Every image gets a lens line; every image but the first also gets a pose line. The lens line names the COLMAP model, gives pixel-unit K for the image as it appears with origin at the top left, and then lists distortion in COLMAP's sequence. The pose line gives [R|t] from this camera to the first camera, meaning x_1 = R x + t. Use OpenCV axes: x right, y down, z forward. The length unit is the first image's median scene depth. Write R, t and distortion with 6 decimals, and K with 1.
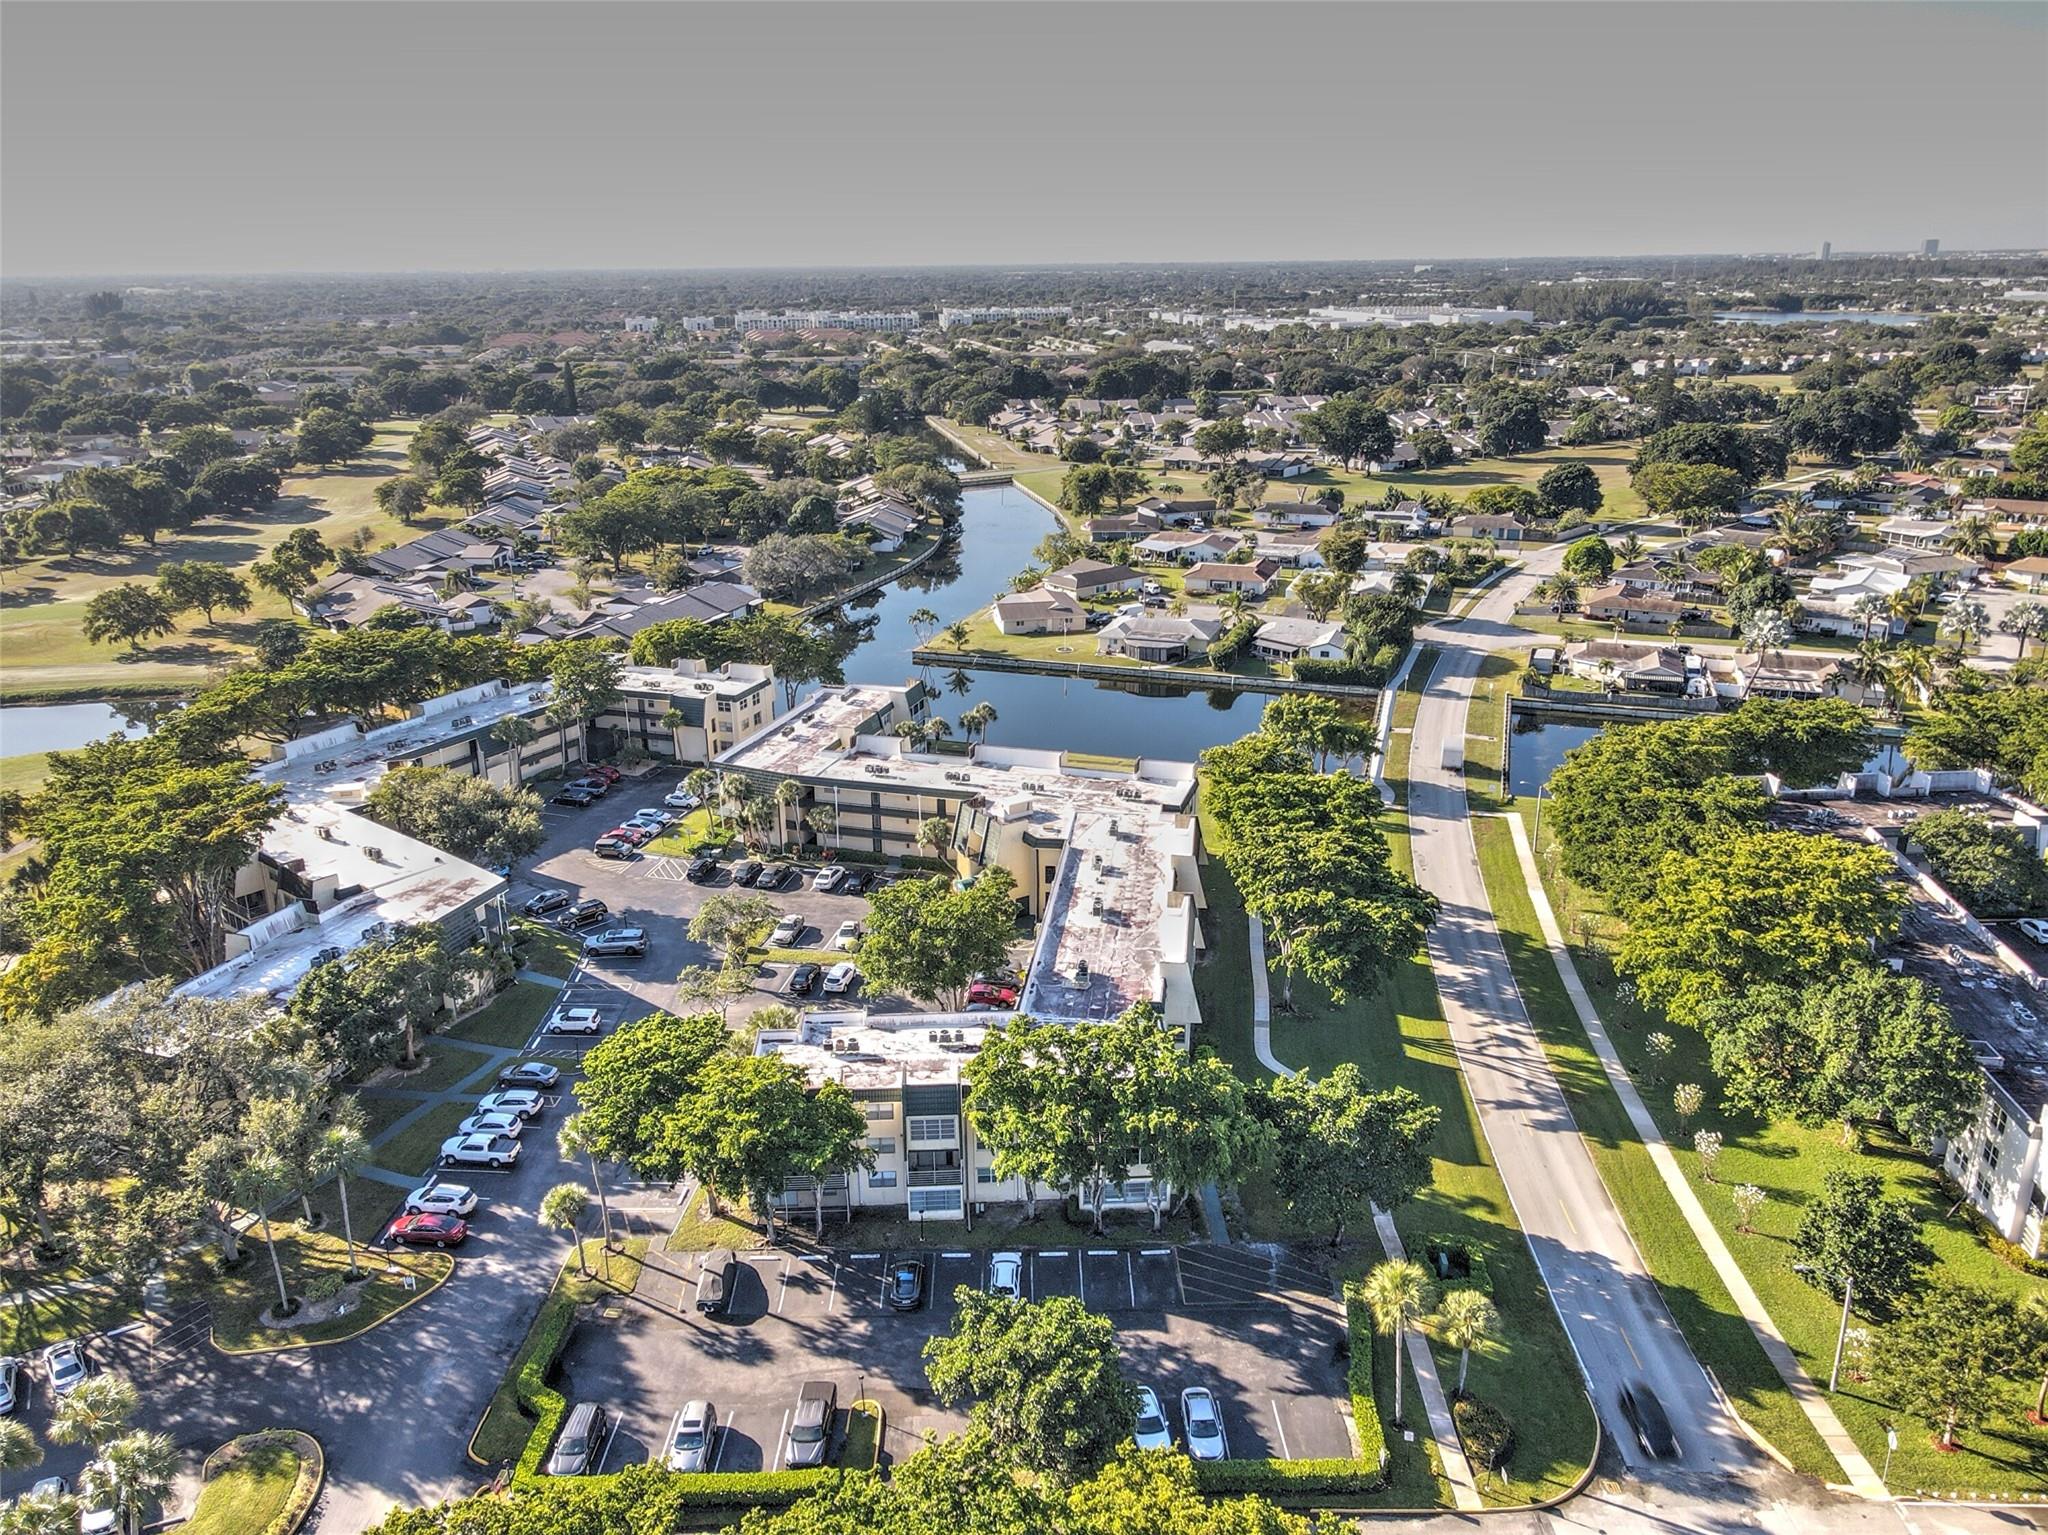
lens RADIAL K [[1505.6, 0, 1028.1], [0, 1505.6, 759.4], [0, 0, 1]] dist [0.010556, 0.012168]
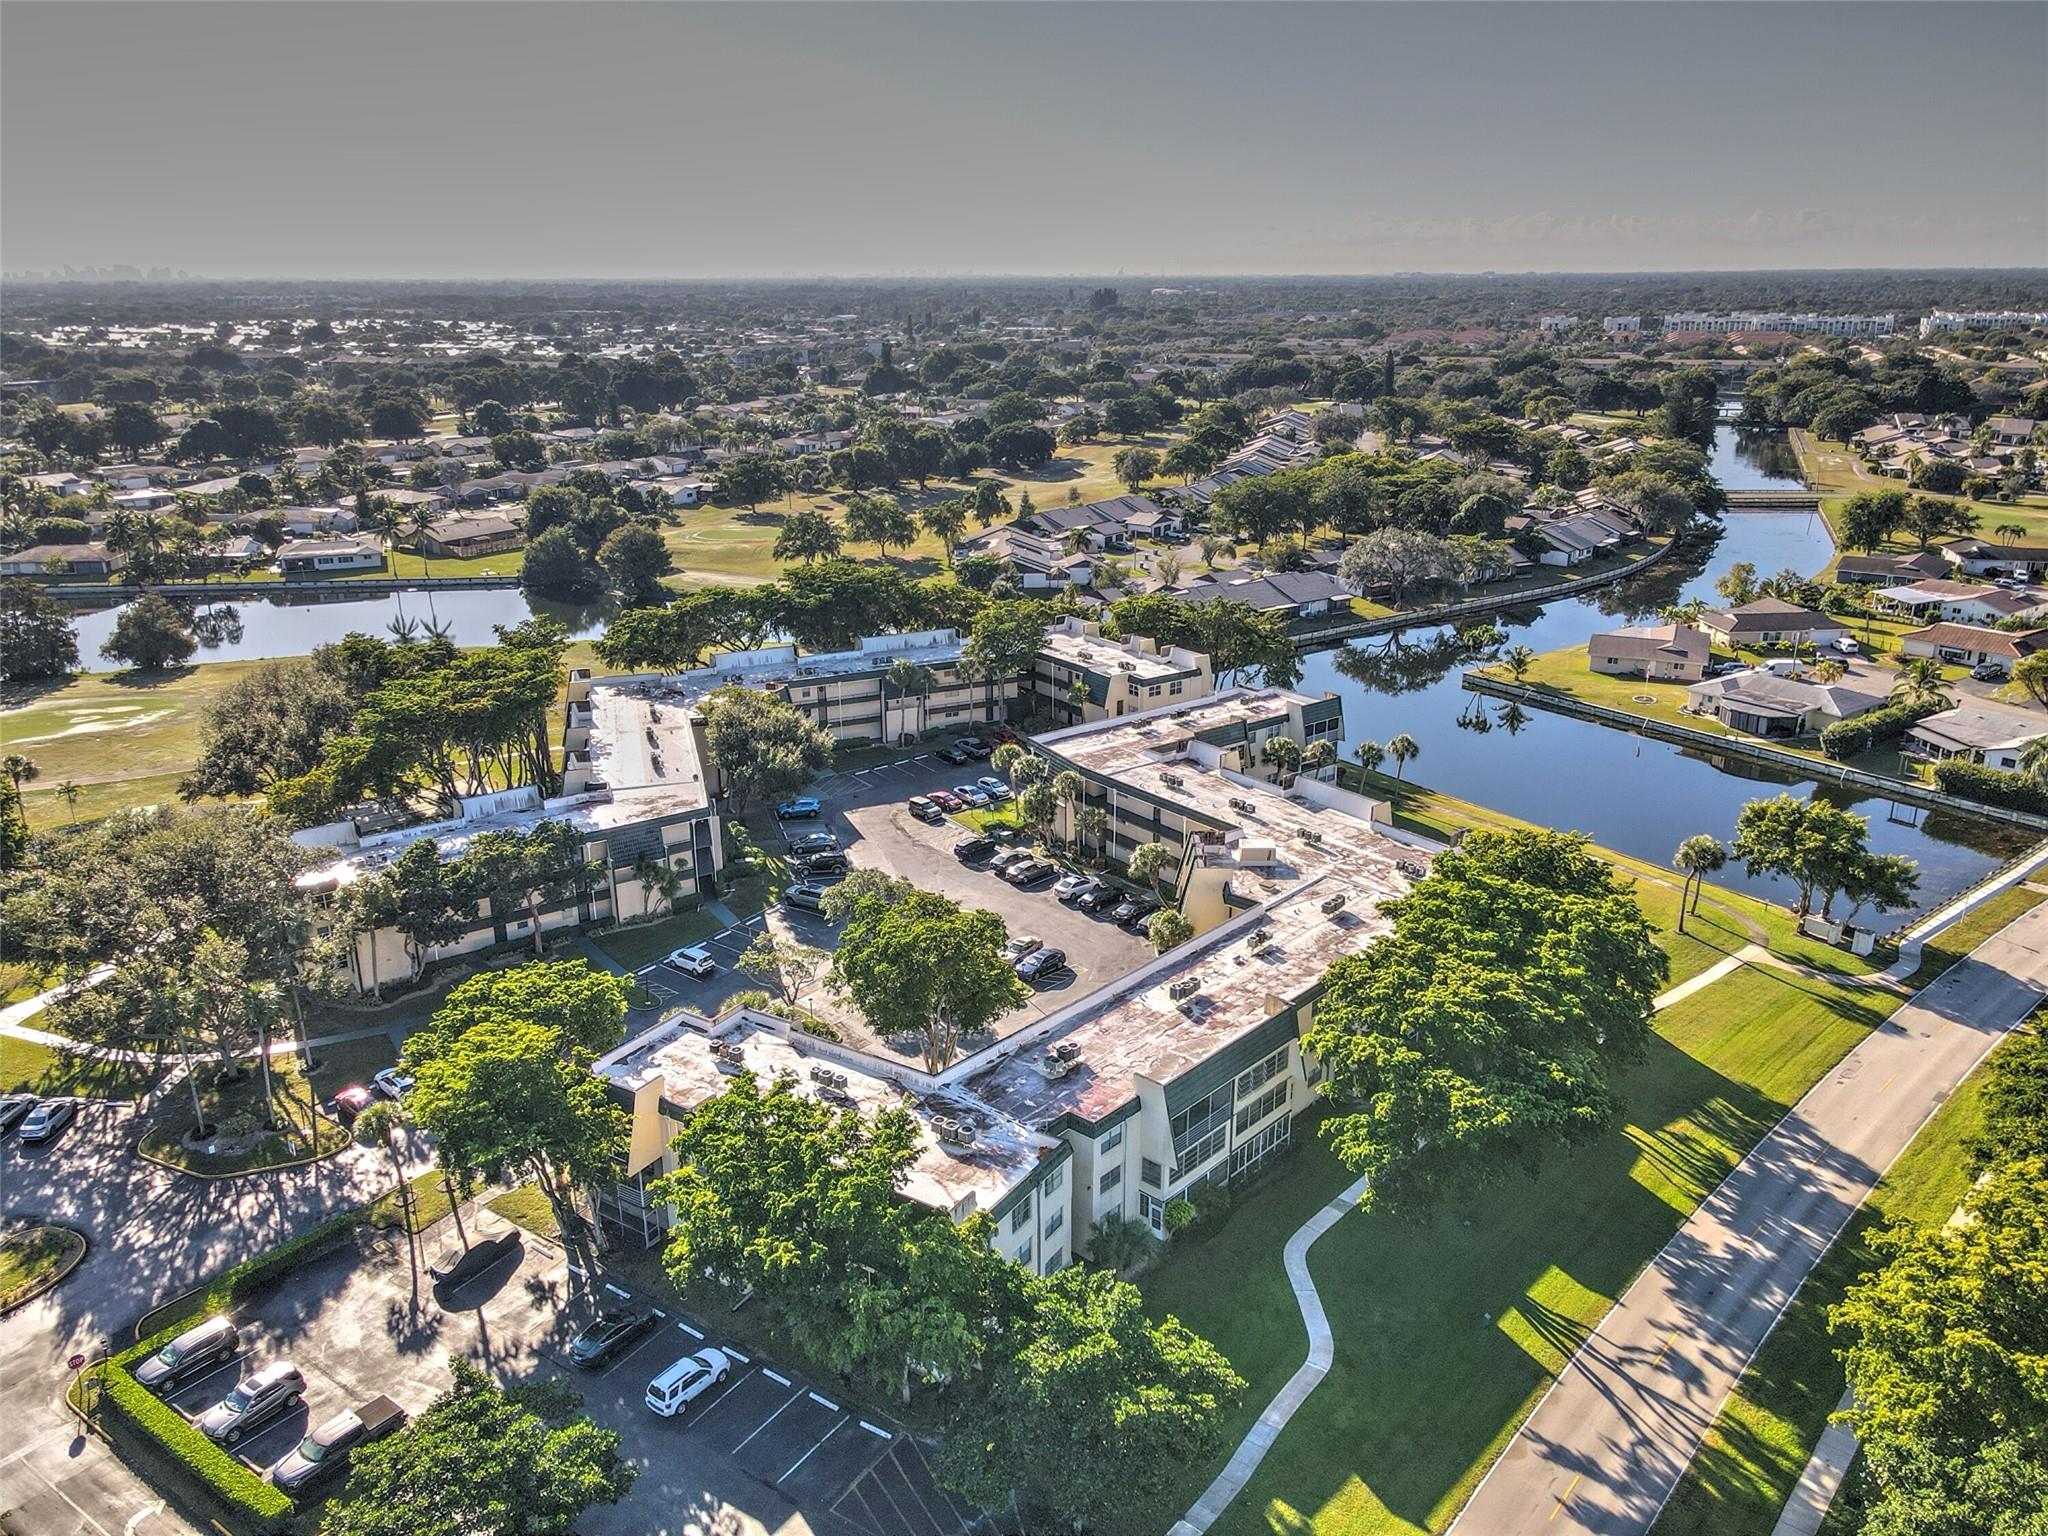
lens RADIAL K [[1505.6, 0, 1028.1], [0, 1505.6, 759.9], [0, 0, 1]] dist [0.010556, 0.012168]
pose [[0.817406, 0.183314, -0.546116, 0.297797], [-0.185124, 0.981322, 0.052313, -0.033921], [0.545506, 0.058338, 0.836074, 0.232637]]
